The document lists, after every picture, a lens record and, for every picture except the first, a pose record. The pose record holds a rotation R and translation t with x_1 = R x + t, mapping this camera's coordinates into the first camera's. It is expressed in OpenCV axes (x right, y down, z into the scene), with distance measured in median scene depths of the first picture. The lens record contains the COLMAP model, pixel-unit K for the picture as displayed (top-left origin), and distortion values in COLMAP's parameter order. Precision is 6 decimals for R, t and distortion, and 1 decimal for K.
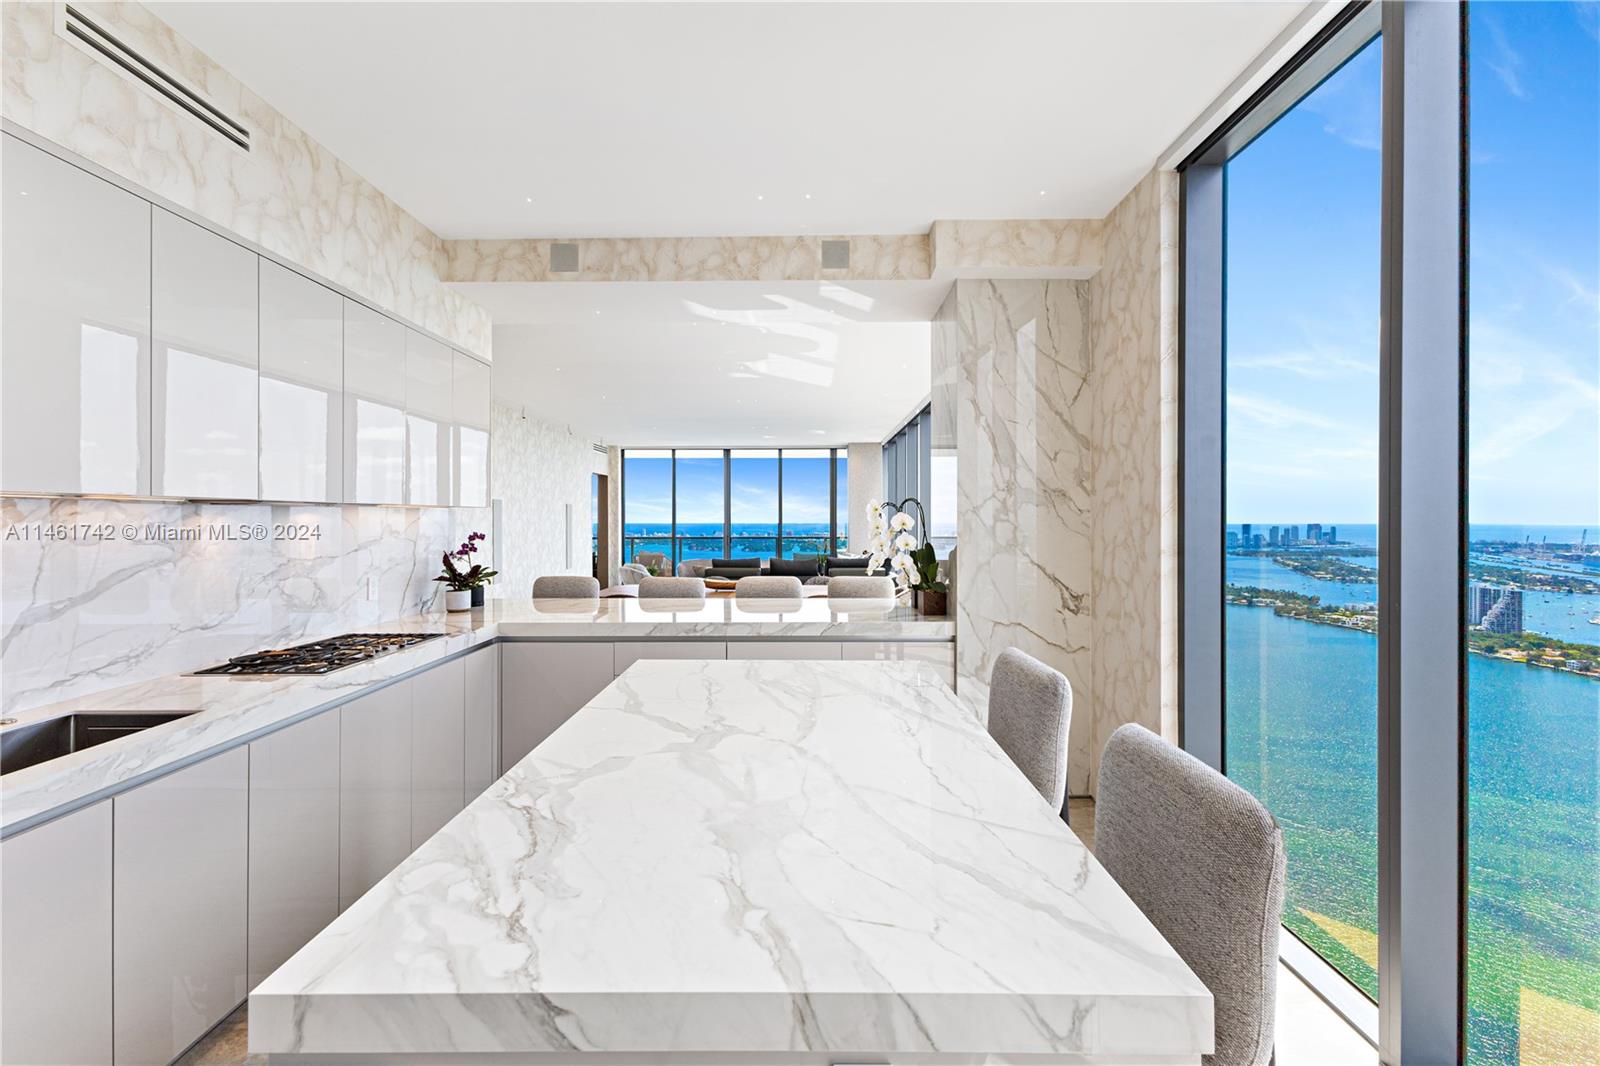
lens RADIAL K [[698.2, 0, 802.0], [0, 698.2, 523.3], [0, 0, 1]] dist [0.009610, -0.000976]
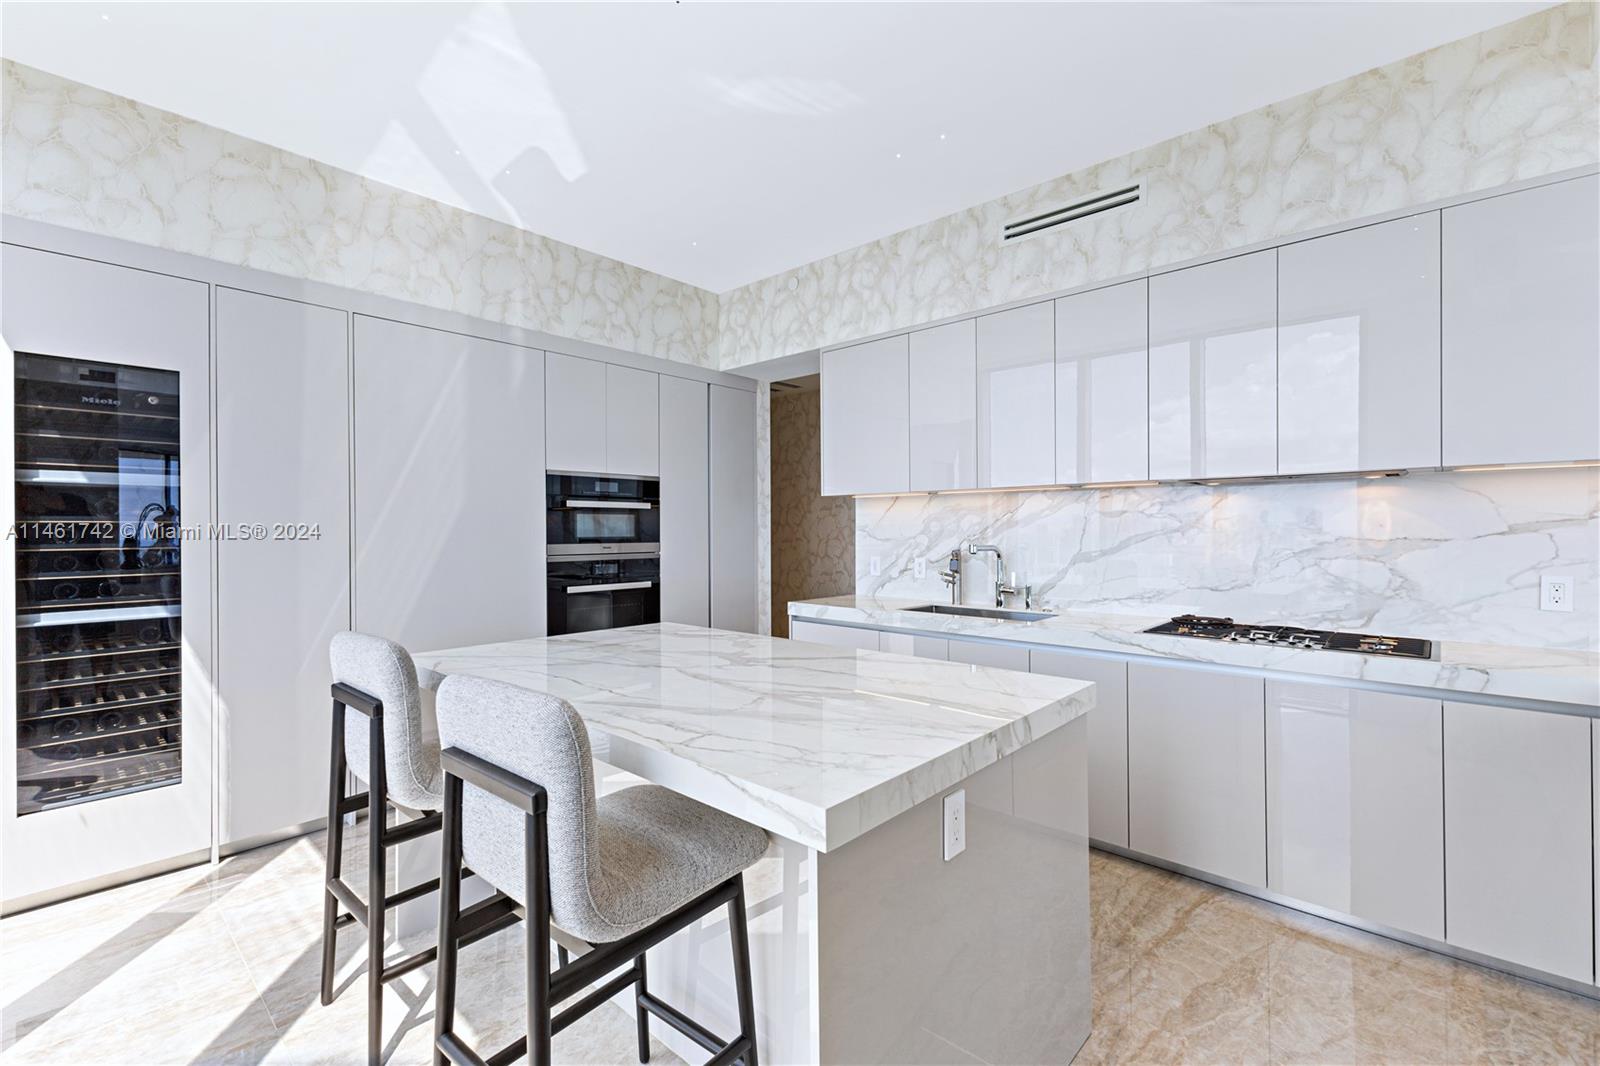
lens RADIAL K [[698.2, 0, 793.8], [0, 698.2, 534.6], [0, 0, 1]] dist [0.009610, -0.000976]
pose [[-0.675301, 0.018485, -0.737310, 0.526368], [0.003971, 0.999763, 0.021428, 0.029730], [0.737531, 0.011543, -0.675215, 1.346293]]
